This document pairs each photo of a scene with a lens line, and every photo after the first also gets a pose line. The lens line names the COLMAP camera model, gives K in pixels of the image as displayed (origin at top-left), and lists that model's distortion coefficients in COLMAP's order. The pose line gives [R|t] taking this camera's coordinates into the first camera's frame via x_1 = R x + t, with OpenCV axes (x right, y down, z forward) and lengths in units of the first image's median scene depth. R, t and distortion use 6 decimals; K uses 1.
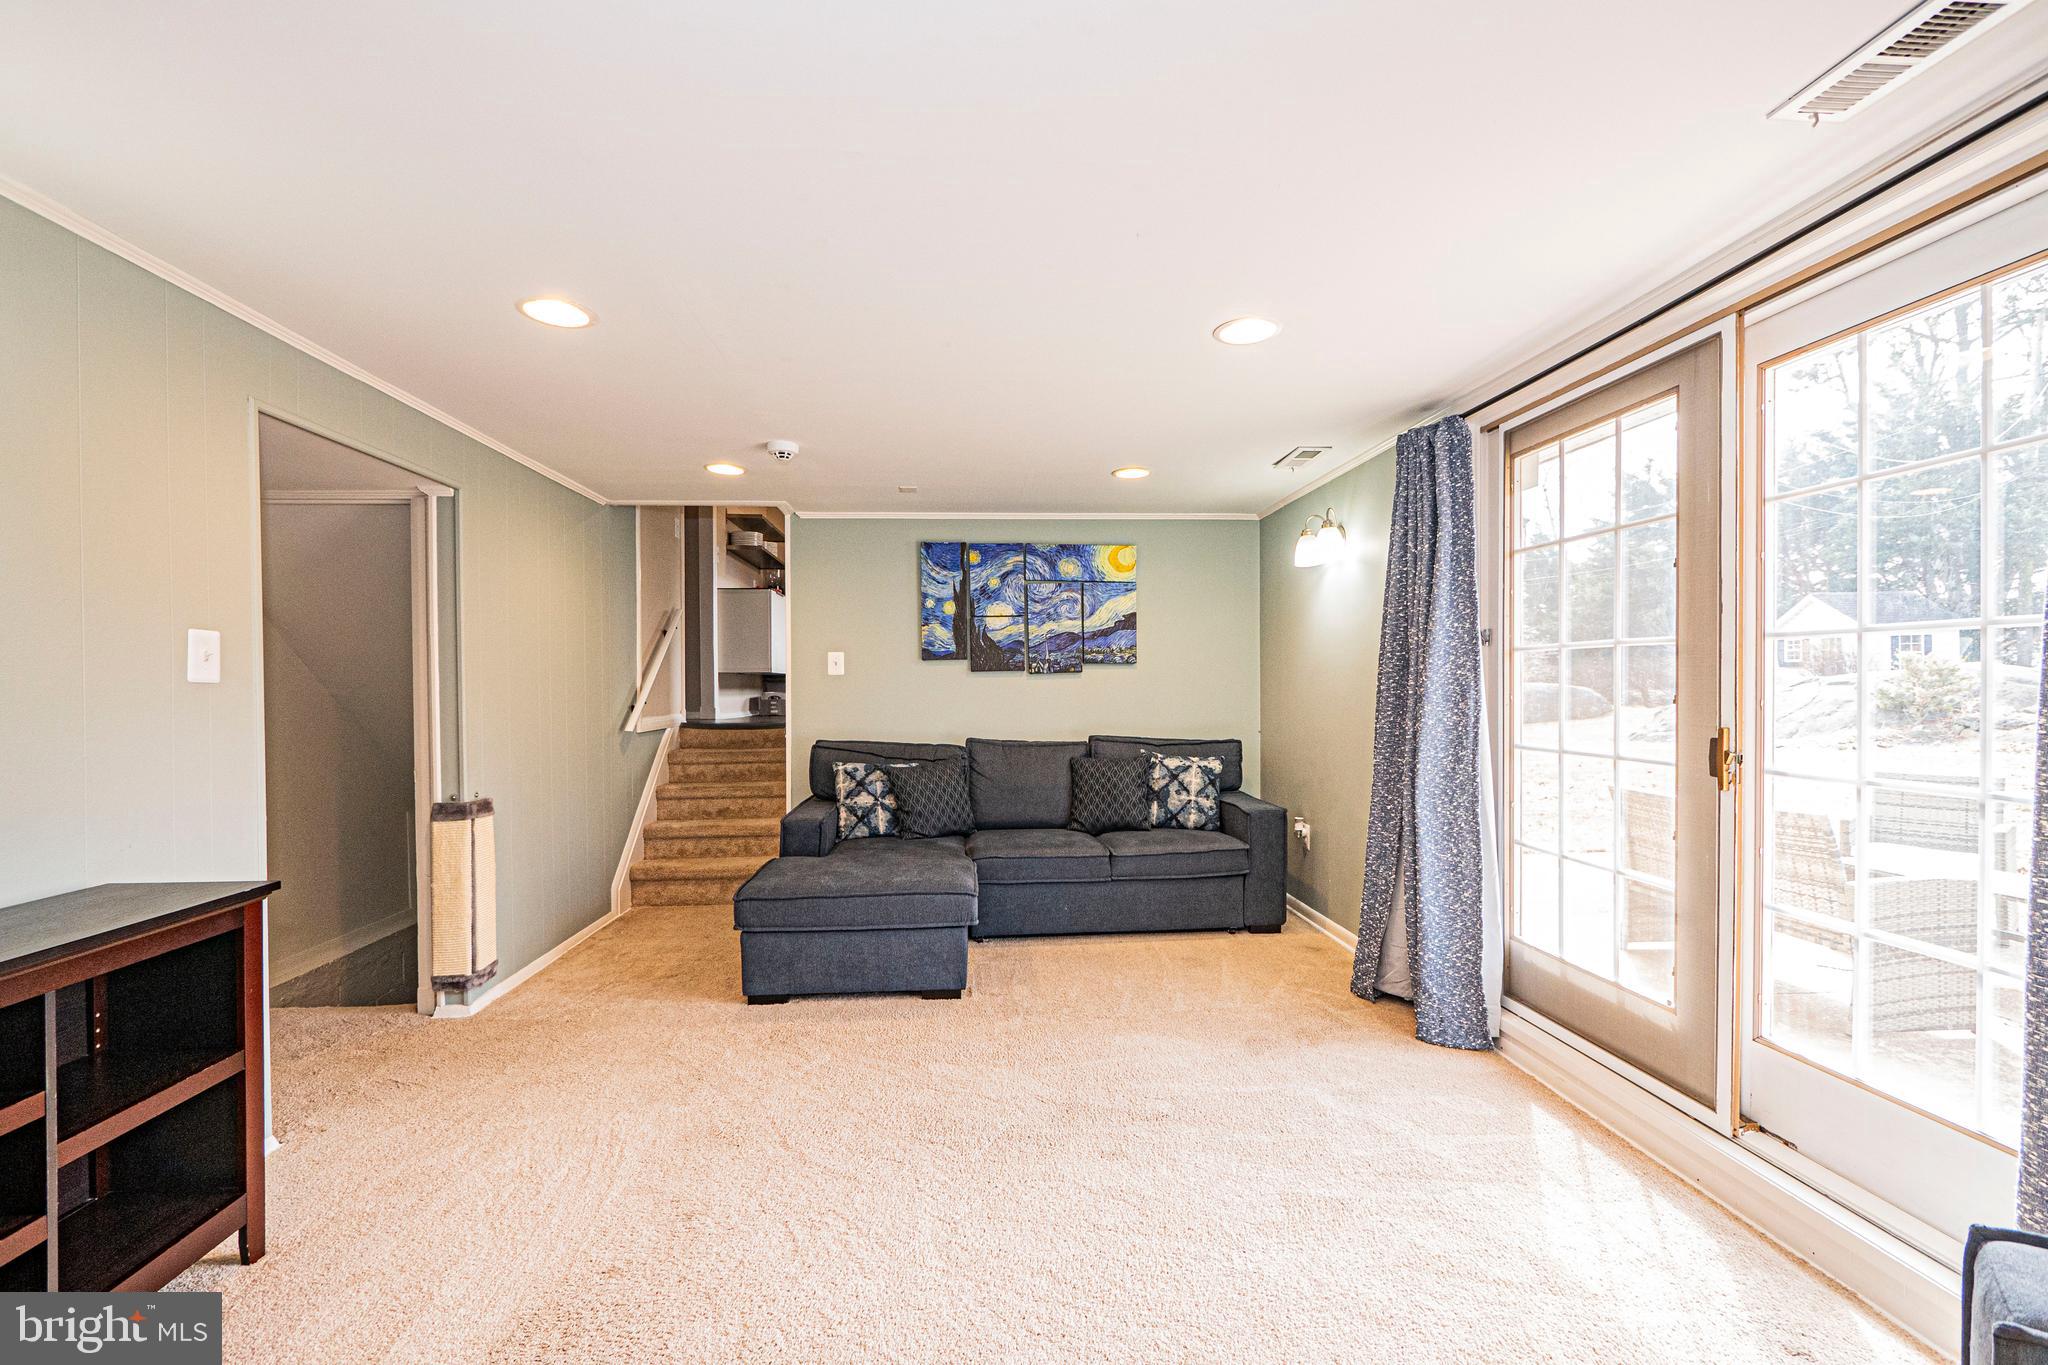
lens RADIAL K [[857.7, 0, 1023.2], [0, 857.7, 684.4], [0, 0, 1]] dist [-0.004759, -0.000600]
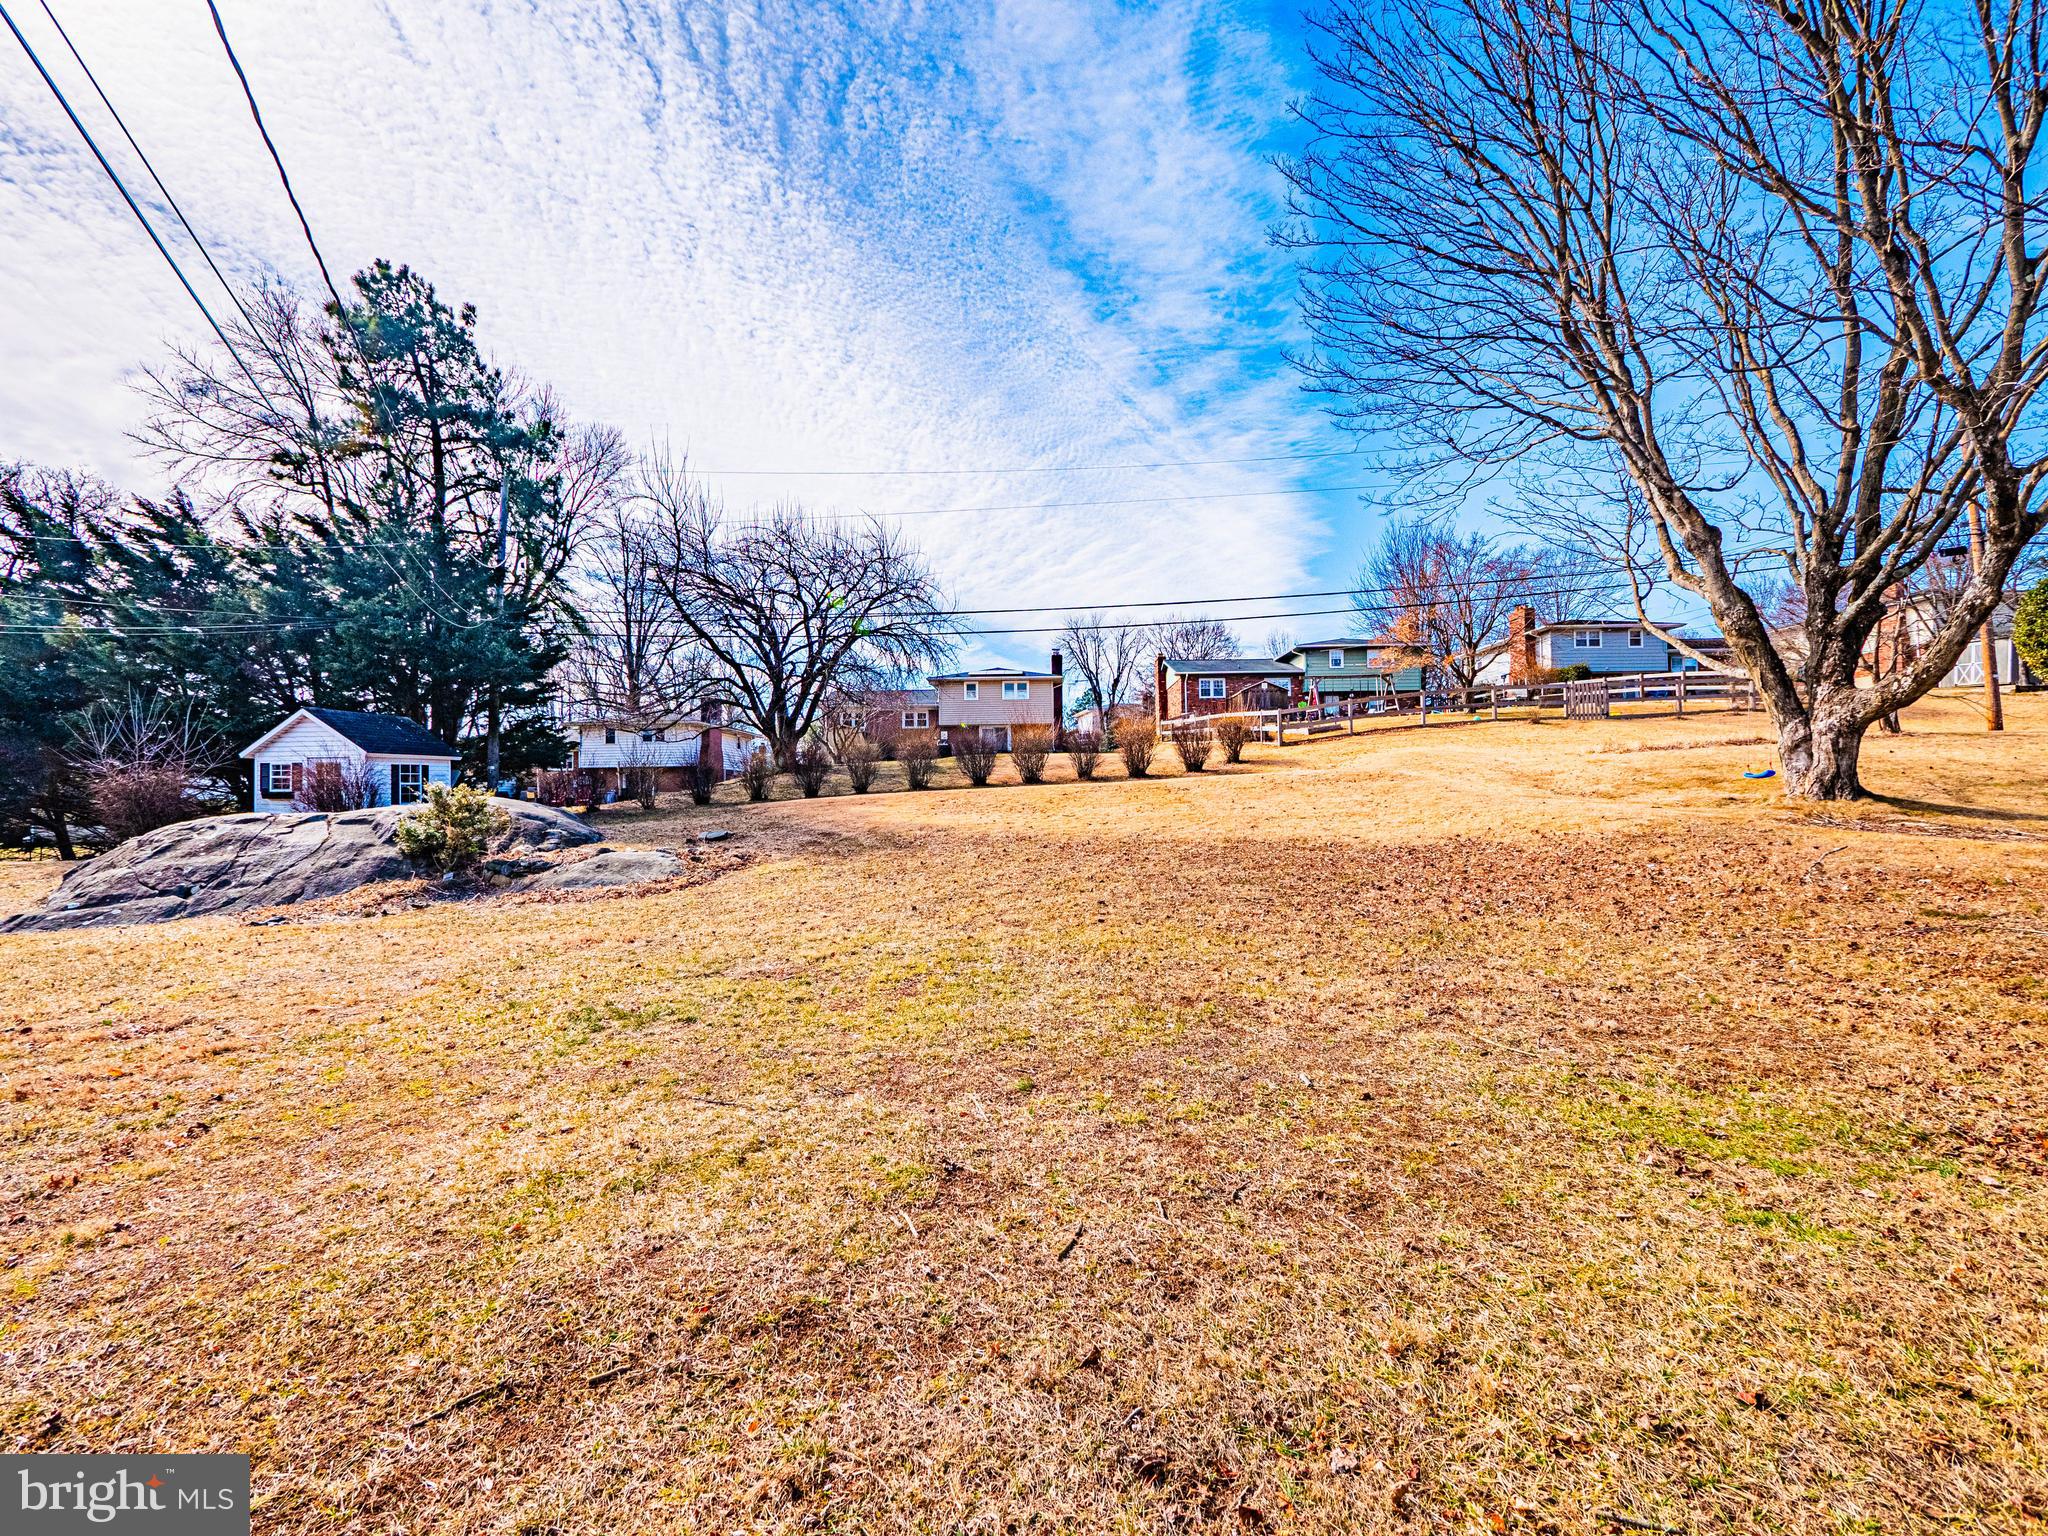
lens RADIAL K [[861.1, 0, 1022.4], [0, 861.1, 763.8], [0, 0, 1]] dist [-0.001282, 0.000069]
pose [[0.106865, 0.044156, 0.993293, 0.253267], [0.012518, 0.998874, -0.045751, -0.010735], [-0.994195, 0.017323, 0.106192, 0.324126]]
